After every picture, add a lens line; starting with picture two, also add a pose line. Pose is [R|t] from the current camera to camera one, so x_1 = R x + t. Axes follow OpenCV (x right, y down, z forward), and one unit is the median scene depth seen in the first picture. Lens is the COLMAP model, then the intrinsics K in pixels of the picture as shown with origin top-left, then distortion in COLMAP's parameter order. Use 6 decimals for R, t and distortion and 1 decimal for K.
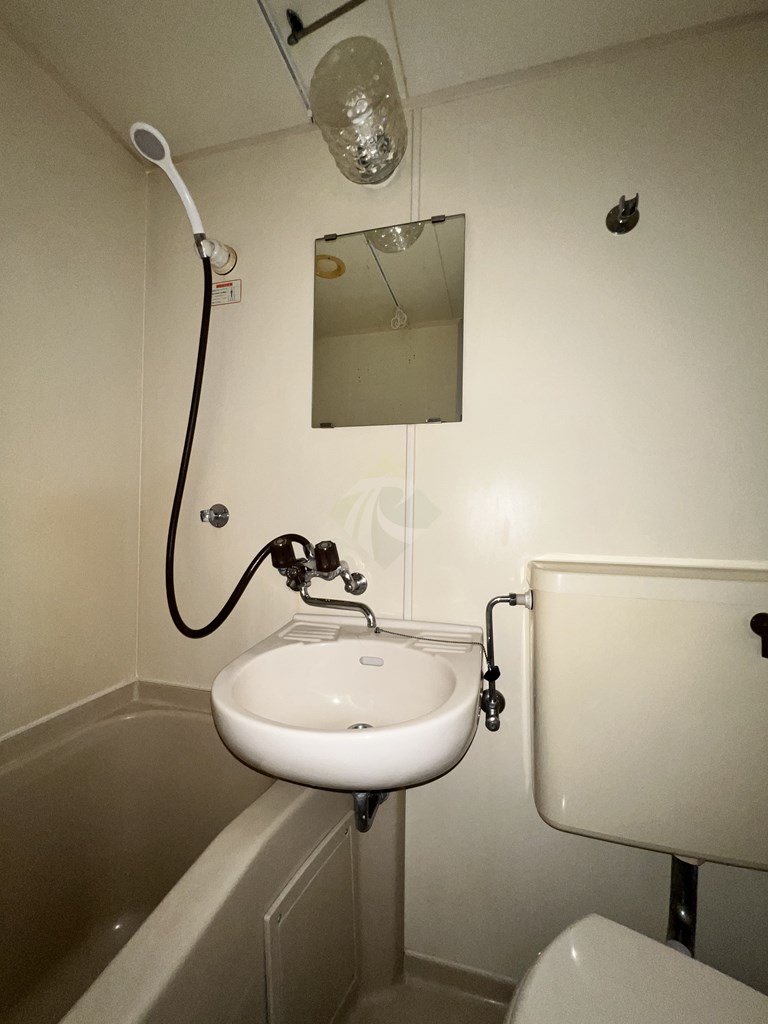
lens RADIAL K [[407.6, 0, 381.5], [0, 407.6, 514.0], [0, 0, 1]] dist [0.001936, 0.000566]
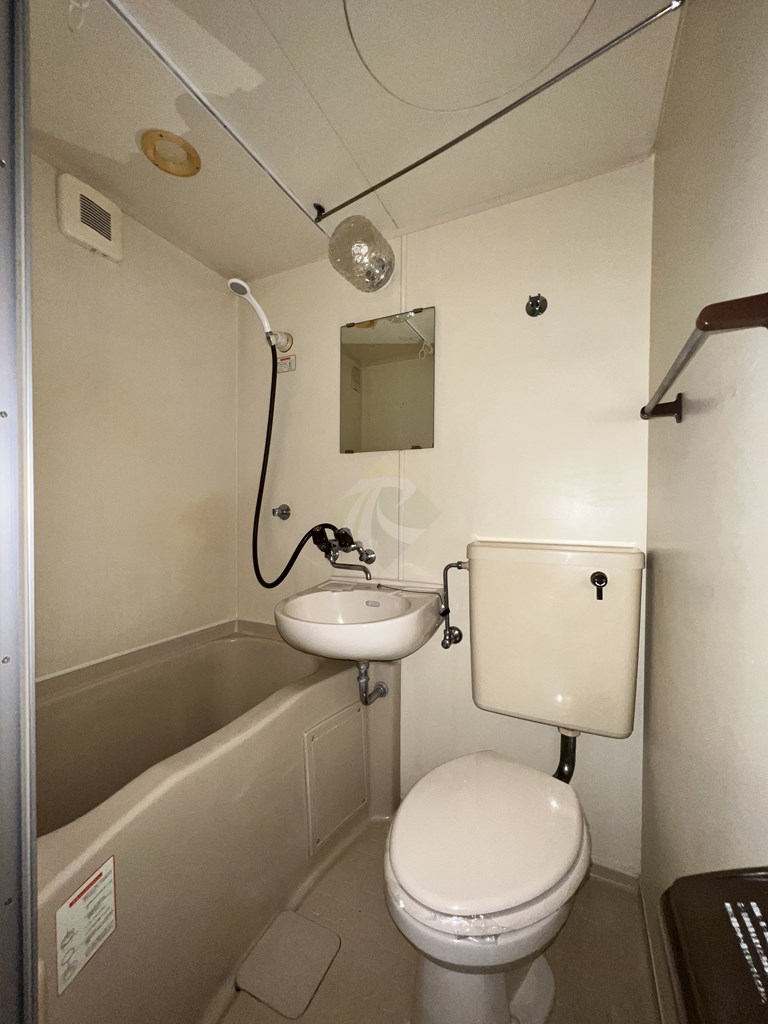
lens RADIAL K [[407.6, 0, 381.5], [0, 407.6, 514.0], [0, 0, 1]] dist [0.001936, 0.000566]
pose [[0.982302, -0.008570, -0.187106, 0.283328], [0.012162, 0.999763, 0.018062, -0.013562], [0.186907, -0.020018, 0.982174, -0.497710]]
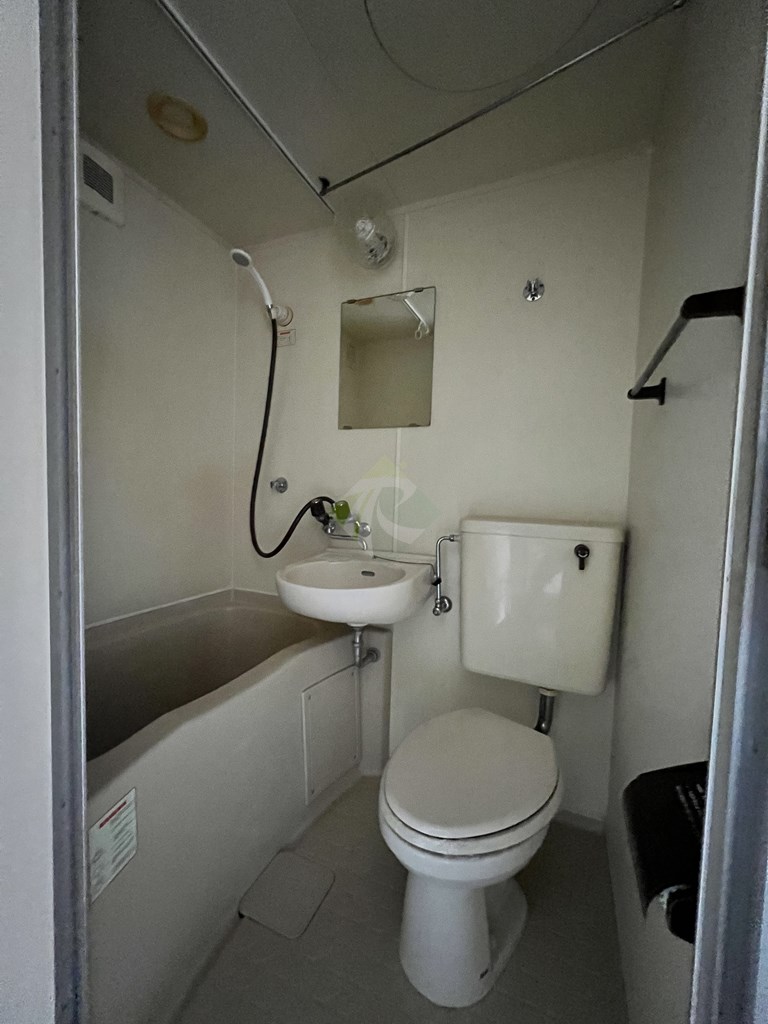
lens RADIAL K [[405.6, 0, 384.0], [0, 405.6, 512.0], [0, 0, 1]] dist [0.001092, 0.000144]
pose [[0.988575, 0.022404, -0.149057, 0.257566], [-0.013930, 0.998240, 0.057652, 0.014065], [0.150086, -0.054917, 0.987147, -0.555391]]
